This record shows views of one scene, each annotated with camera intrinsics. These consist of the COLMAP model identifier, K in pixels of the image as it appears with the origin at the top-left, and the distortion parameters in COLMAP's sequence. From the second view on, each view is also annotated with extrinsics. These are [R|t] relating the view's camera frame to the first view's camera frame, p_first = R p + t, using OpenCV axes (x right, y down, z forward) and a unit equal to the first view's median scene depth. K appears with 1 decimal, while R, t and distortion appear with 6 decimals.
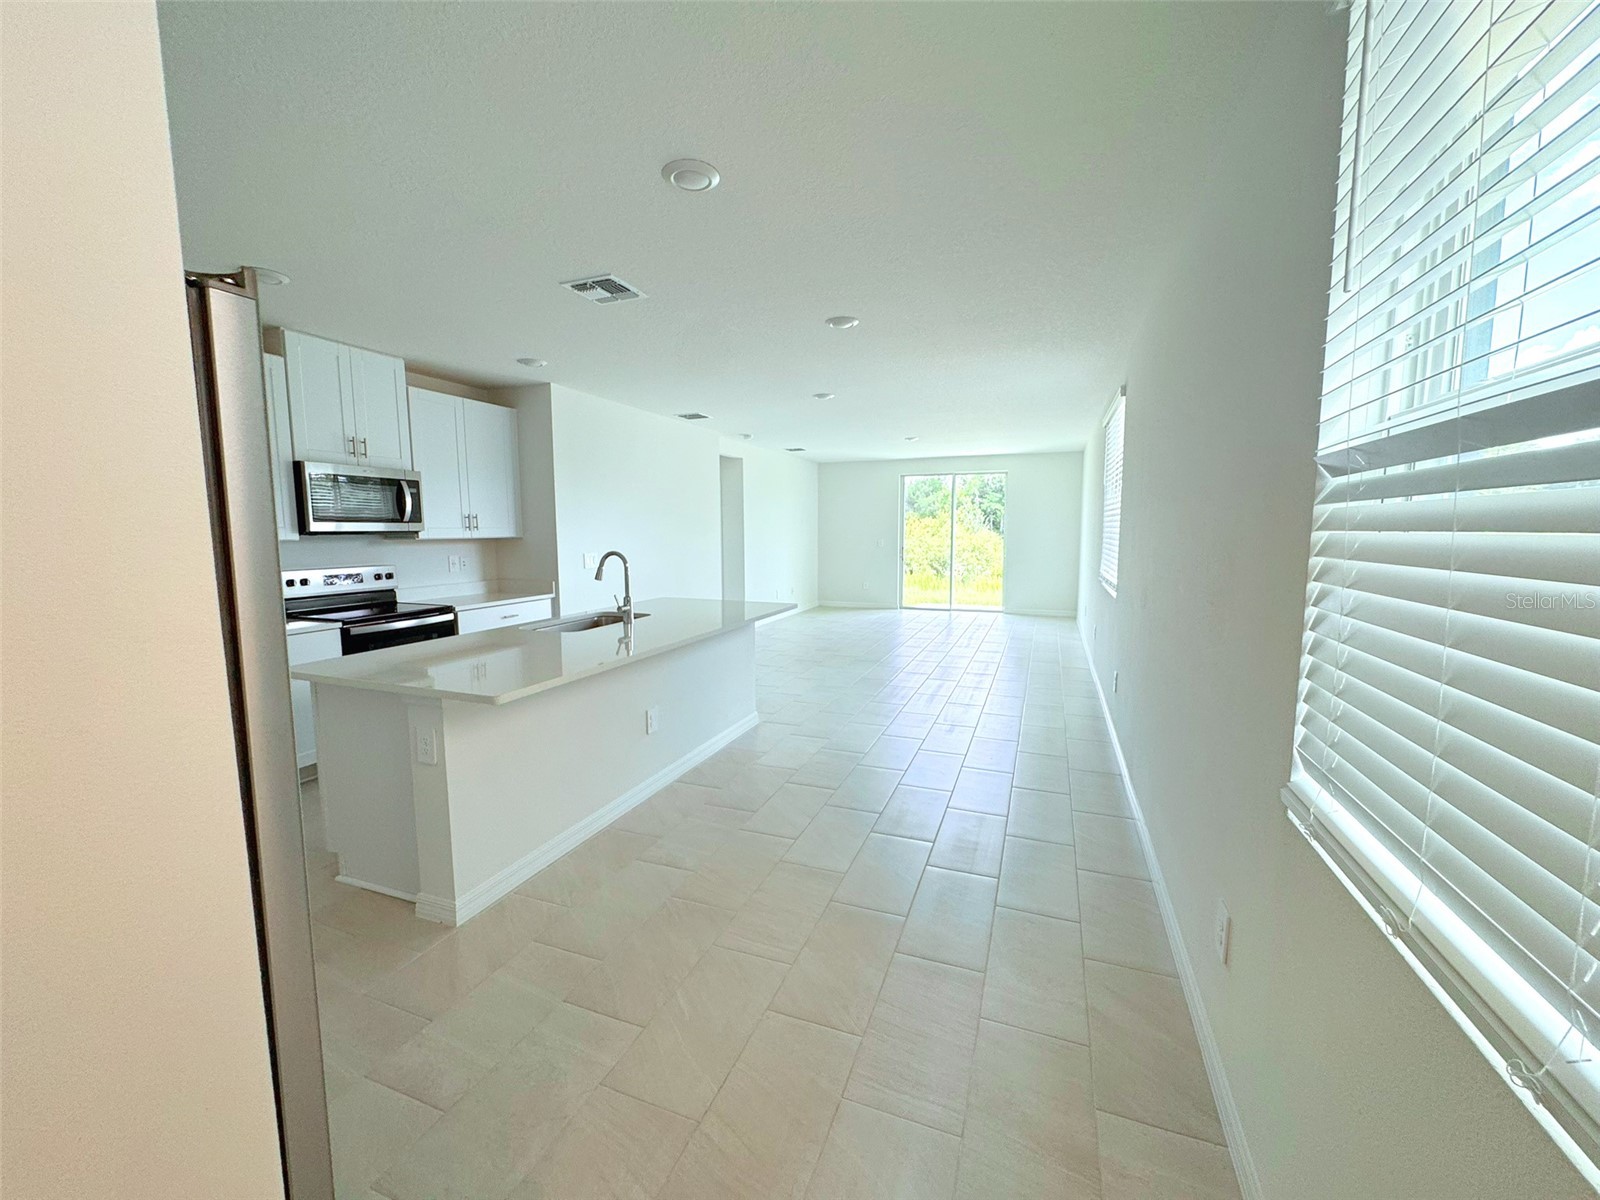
lens RADIAL K [[637.2, 0, 800.0], [0, 637.2, 600.0], [0, 0, 1]] dist [-0.003369, -0.000142]
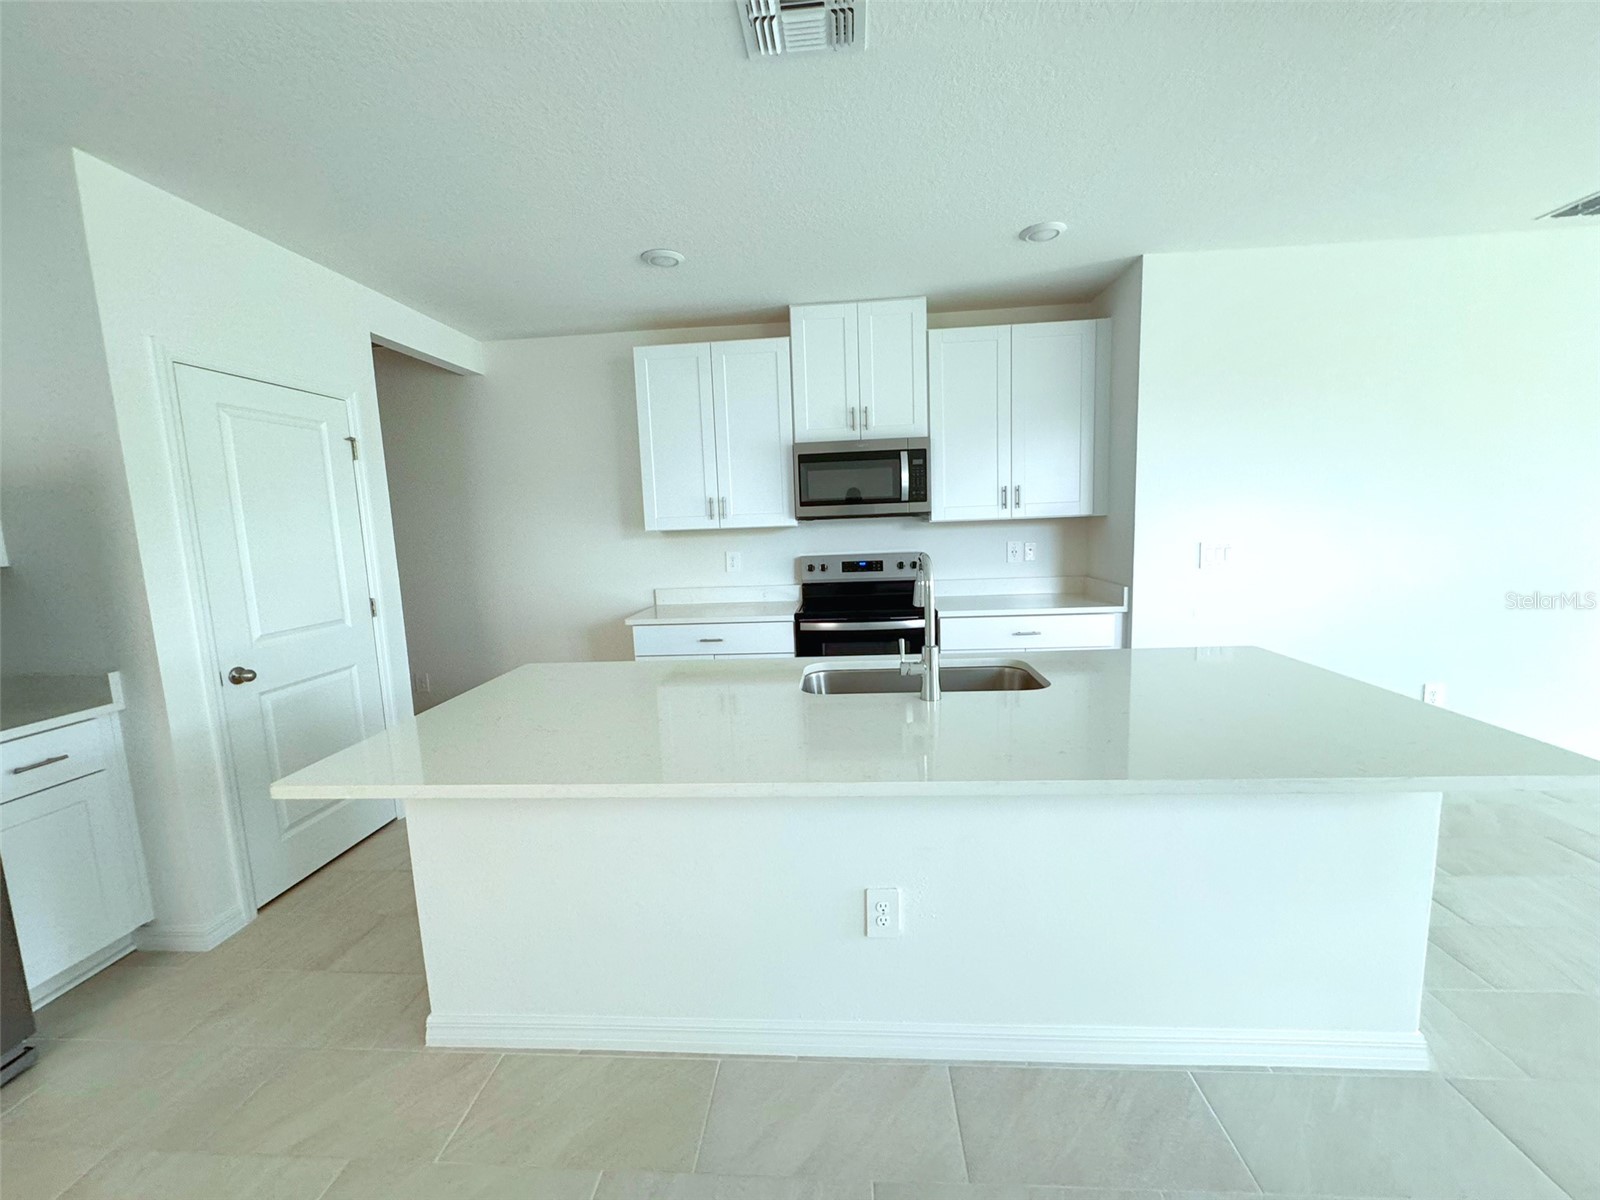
lens RADIAL K [[637.2, 0, 800.0], [0, 637.2, 600.0], [0, 0, 1]] dist [-0.003369, -0.000142]
pose [[0.292773, 0.112494, -0.949541, 0.133734], [-0.069175, 0.992945, 0.096308, -0.064660], [0.953676, 0.037488, 0.298490, 0.613729]]
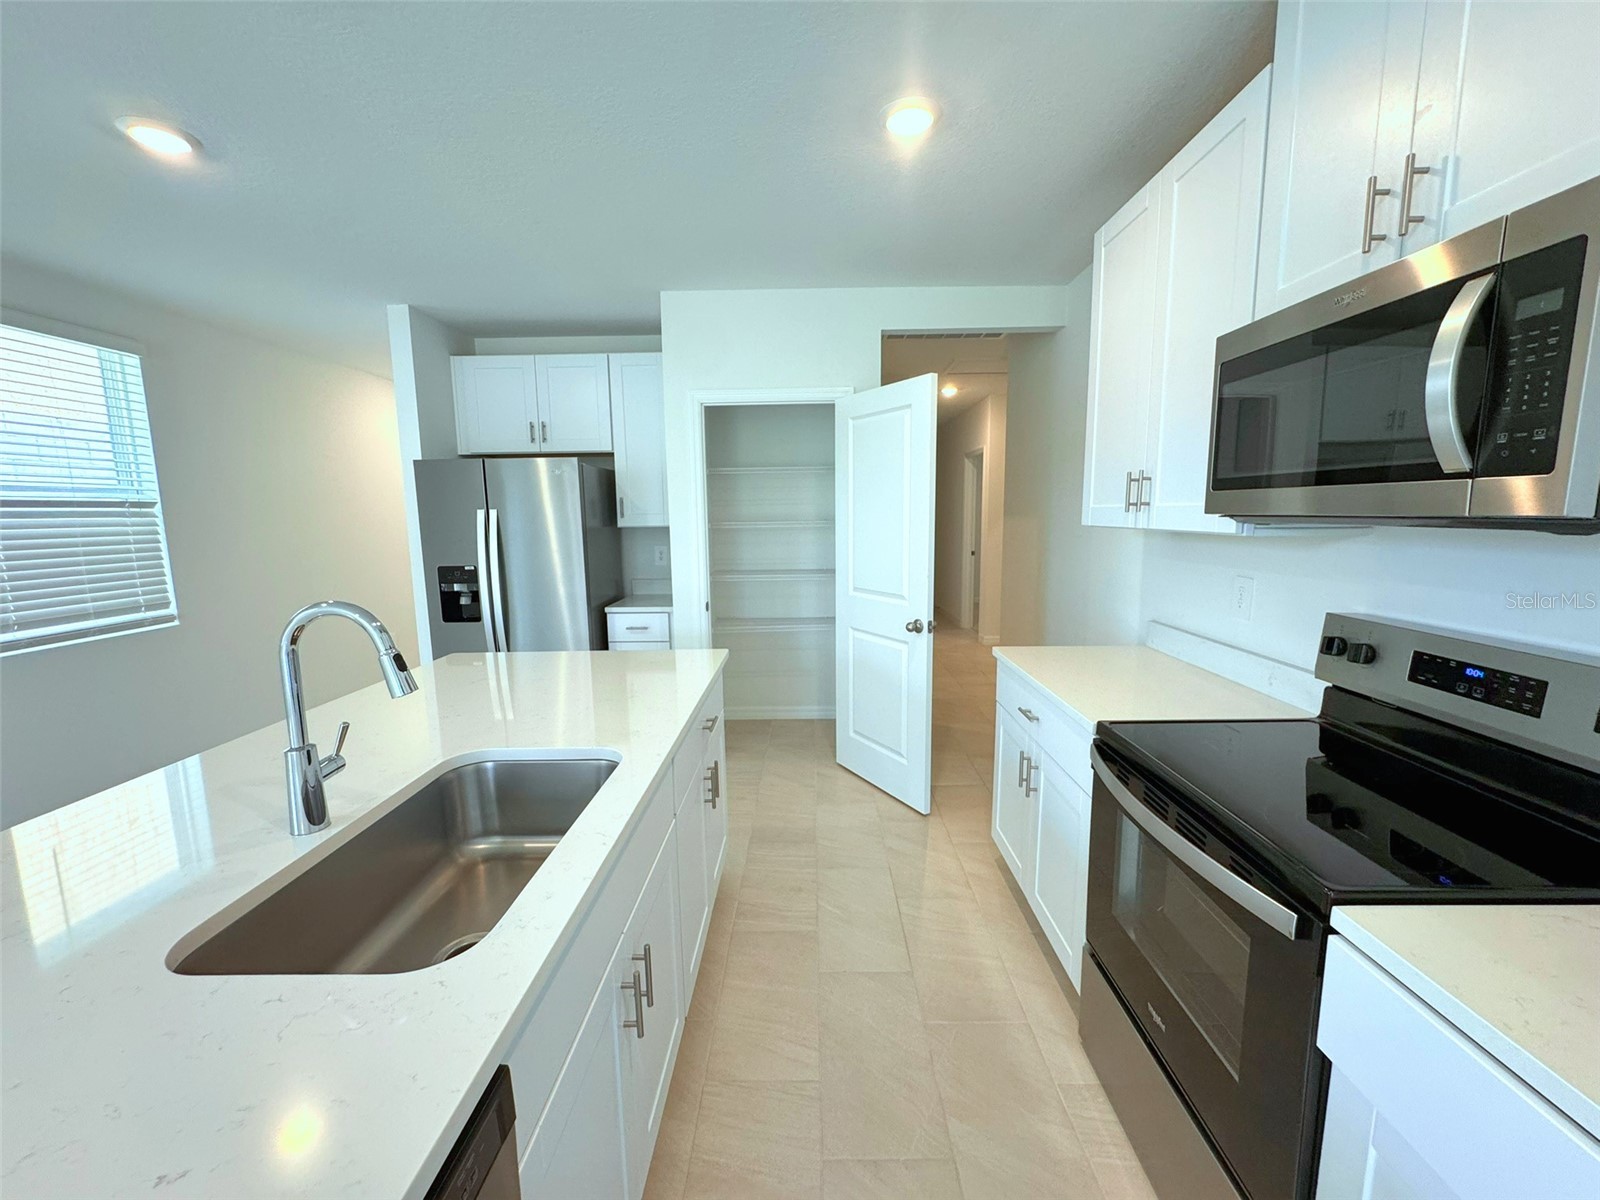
lens RADIAL K [[637.2, 0, 800.0], [0, 637.2, 600.0], [0, 0, 1]] dist [-0.003369, -0.000142]
pose [[-0.937588, 0.061098, -0.342338, -0.312760], [-0.024334, 0.970504, 0.239852, -0.121470], [0.346895, 0.233213, -0.908447, 1.082164]]
